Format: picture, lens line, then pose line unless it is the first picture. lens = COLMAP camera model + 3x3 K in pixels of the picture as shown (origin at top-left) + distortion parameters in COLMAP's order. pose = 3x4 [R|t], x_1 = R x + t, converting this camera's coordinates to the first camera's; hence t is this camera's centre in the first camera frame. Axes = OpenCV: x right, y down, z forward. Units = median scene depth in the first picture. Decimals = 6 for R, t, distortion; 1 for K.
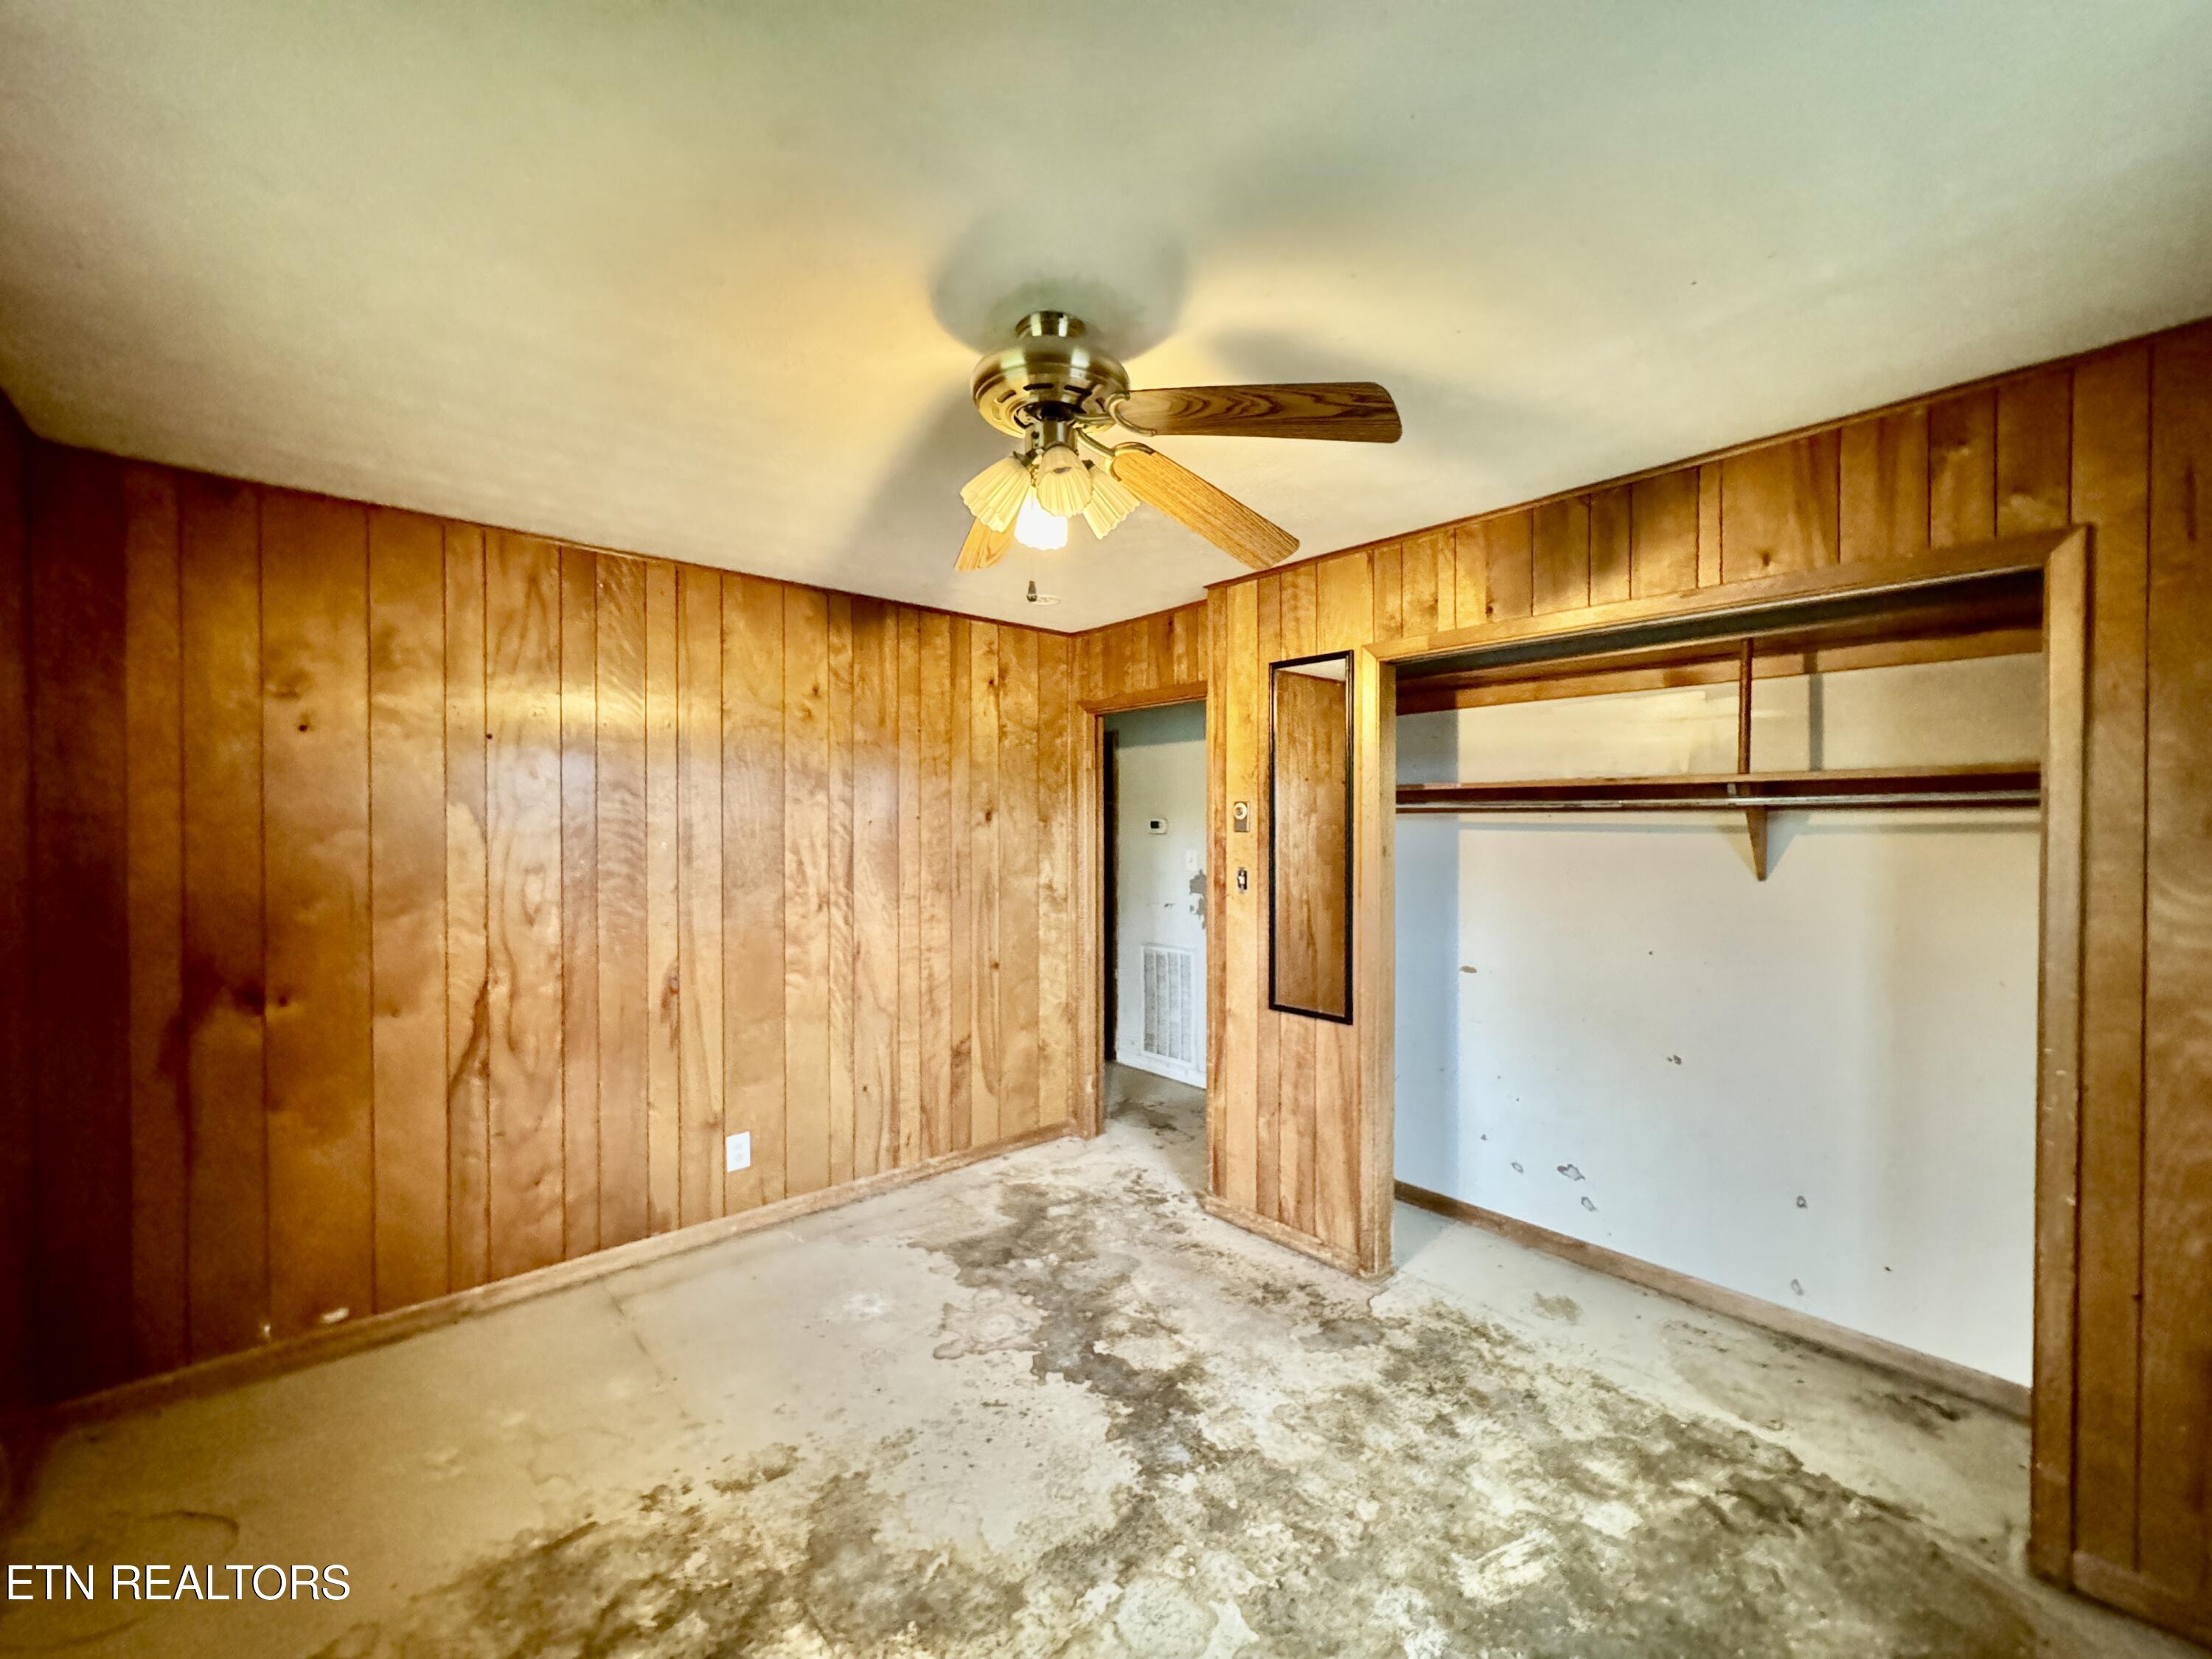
lens RADIAL K [[893.7, 0, 1106.1], [0, 893.7, 829.0], [0, 0, 1]] dist [0.000471, 0.000086]
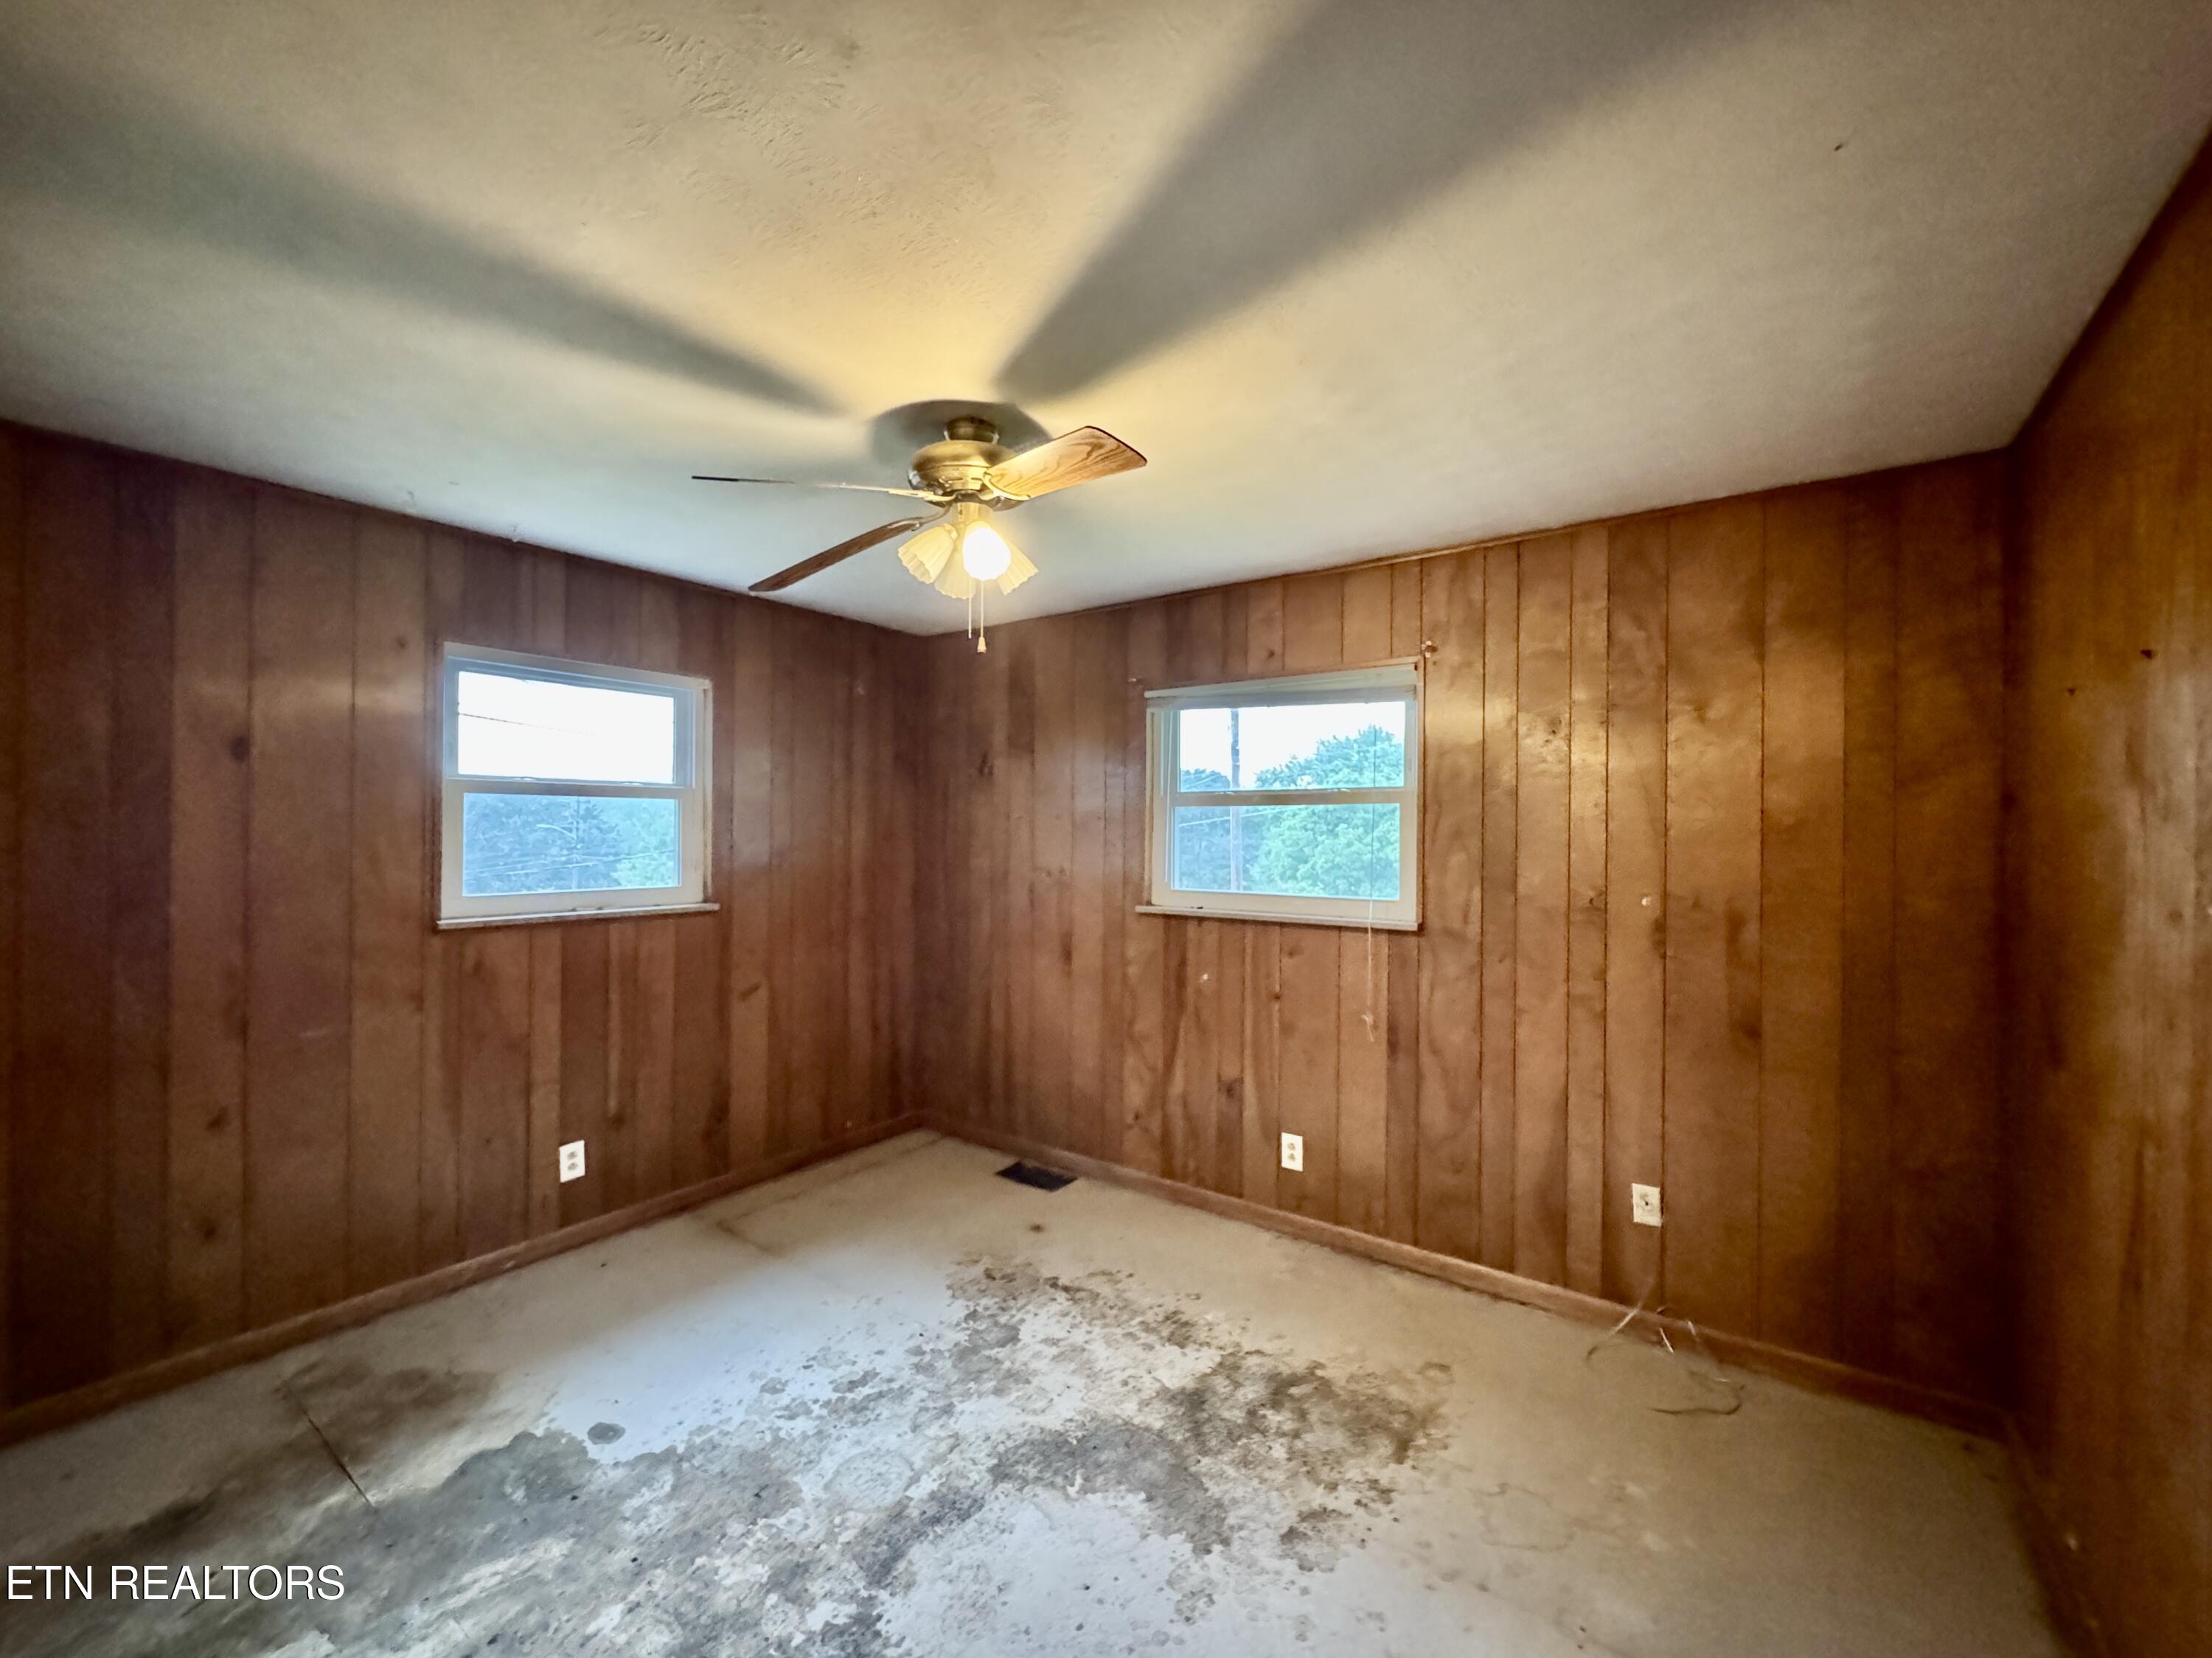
lens RADIAL K [[893.6, 0, 1107.1], [0, 893.6, 828.5], [0, 0, 1]] dist [0.000471, 0.000086]
pose [[-0.976592, -0.009111, -0.214908, 0.018711], [-0.010389, 0.999934, 0.004819, 0.000684], [0.214850, 0.006939, -0.976622, 2.070167]]
